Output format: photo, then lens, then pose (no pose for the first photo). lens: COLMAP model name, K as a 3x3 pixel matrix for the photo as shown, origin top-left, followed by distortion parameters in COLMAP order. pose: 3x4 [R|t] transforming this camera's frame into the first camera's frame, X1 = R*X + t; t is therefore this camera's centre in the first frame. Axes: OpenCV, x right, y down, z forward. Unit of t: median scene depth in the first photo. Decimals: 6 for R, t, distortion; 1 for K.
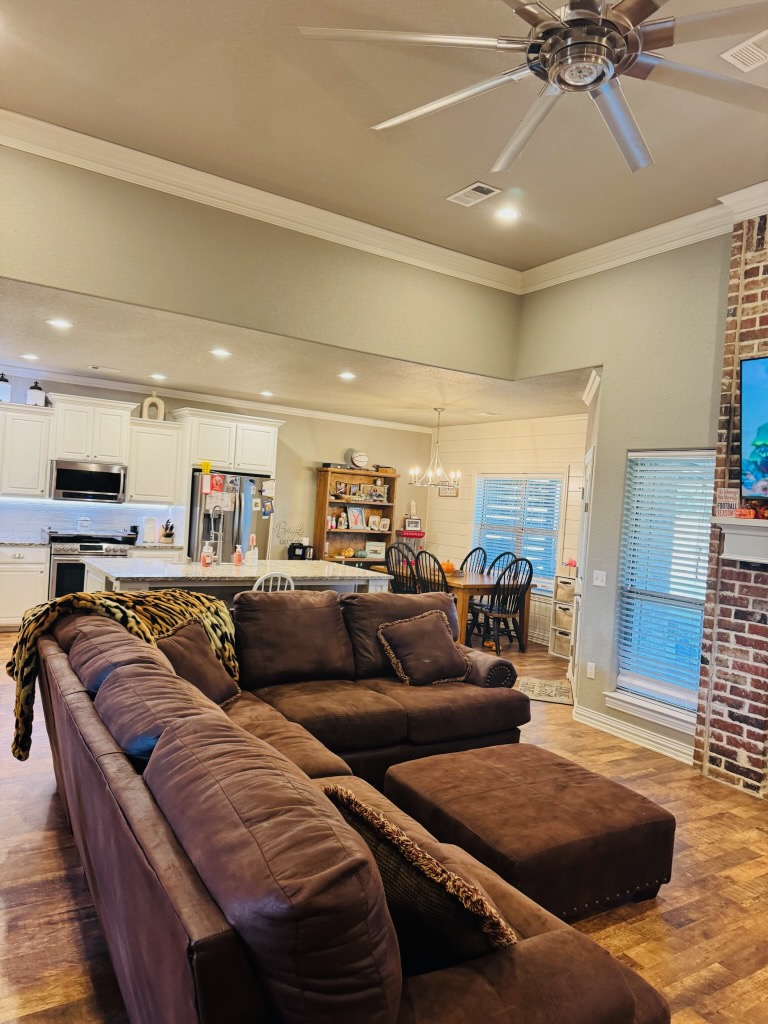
lens RADIAL K [[718.1, 0, 390.5], [0, 718.1, 519.1], [0, 0, 1]] dist [0.052320, -0.079430]
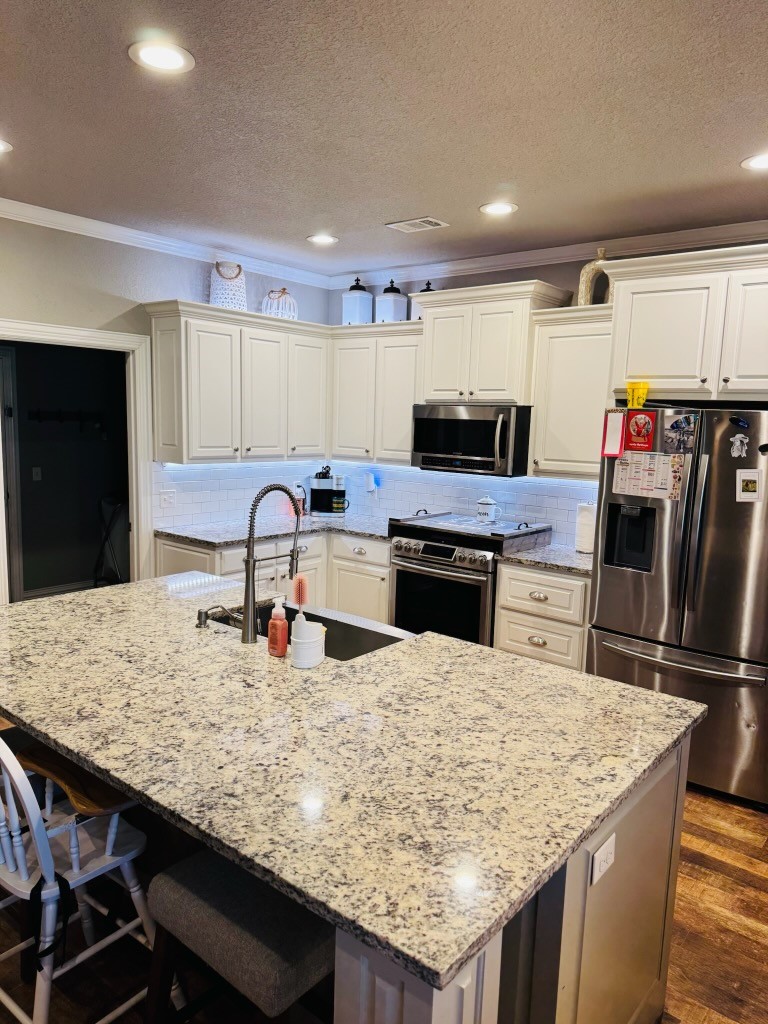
lens RADIAL K [[718.1, 0, 389.3], [0, 718.1, 531.4], [0, 0, 1]] dist [0.052320, -0.079430]
pose [[0.308494, 0.093289, -0.946641, 0.126058], [-0.031493, 0.995635, 0.087854, -0.026613], [0.950705, 0.002710, 0.310085, 0.799870]]
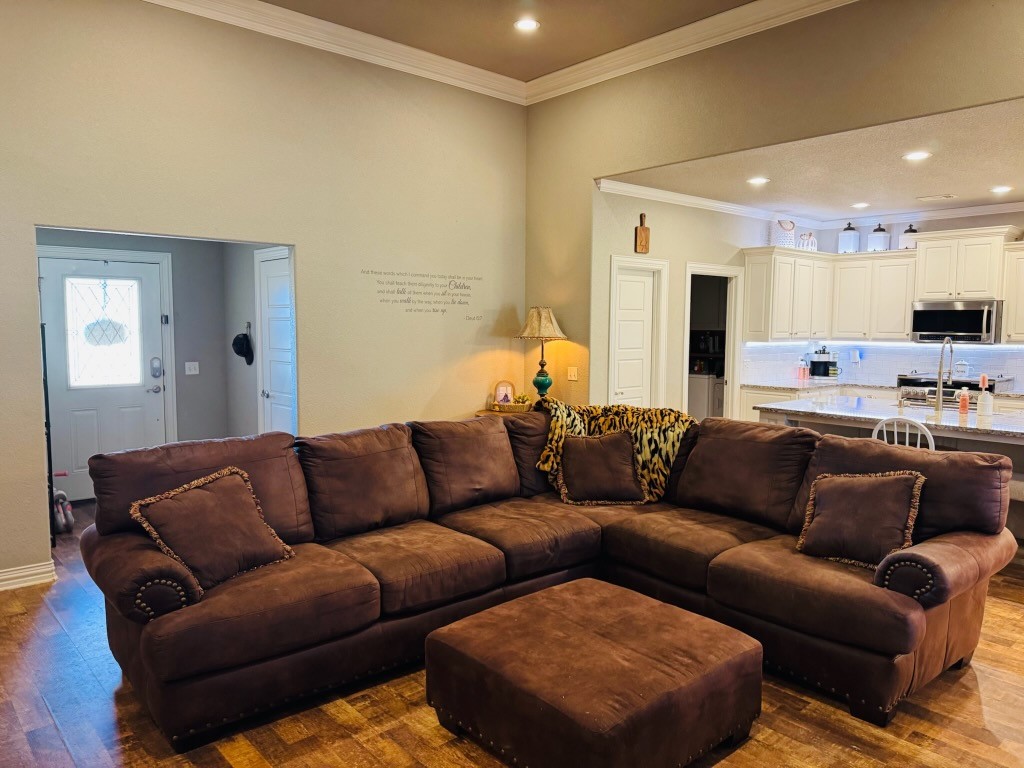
lens RADIAL K [[718.1, 0, 510.2], [0, 718.1, 389.2], [0, 0, 1]] dist [0.052320, -0.079430]
pose [[0.139923, 0.023166, -0.989891, 0.435114], [-0.018762, 0.999609, 0.020741, 0.026374], [0.989985, 0.015670, 0.140303, 0.332966]]
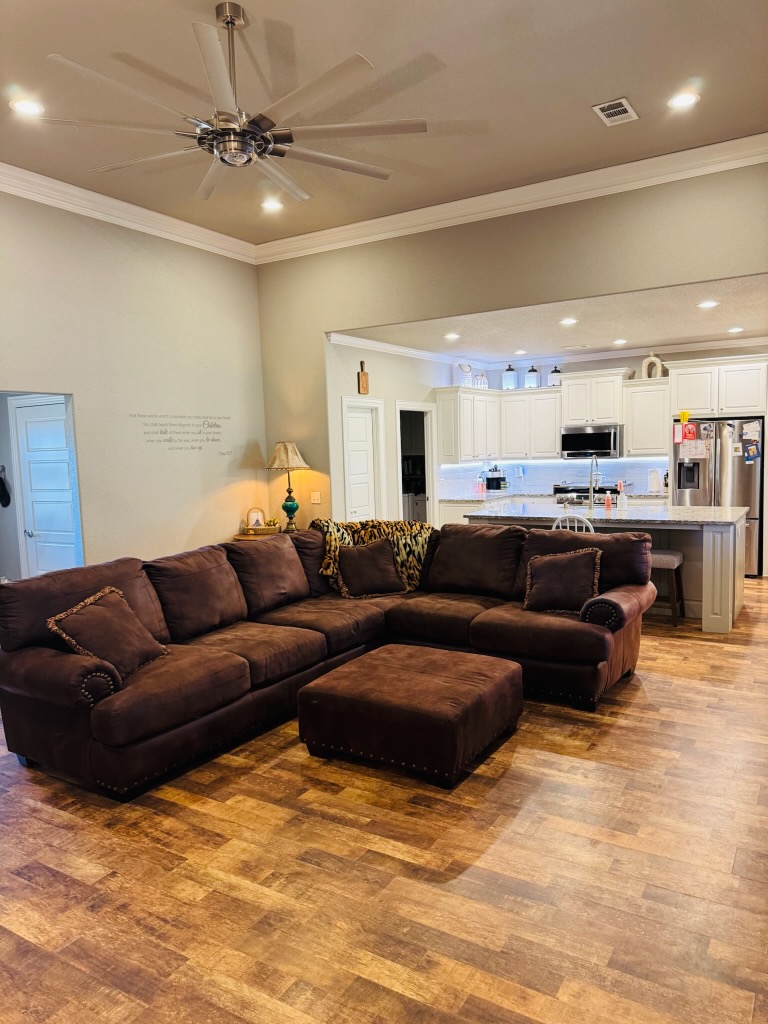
lens RADIAL K [[718.1, 0, 380.0], [0, 718.1, 526.9], [0, 0, 1]] dist [0.052320, -0.079430]
pose [[0.420437, 0.020513, -0.907090, 0.546605], [0.038828, 0.998422, 0.040576, 0.027702], [0.906491, -0.052280, 0.418977, 0.188479]]
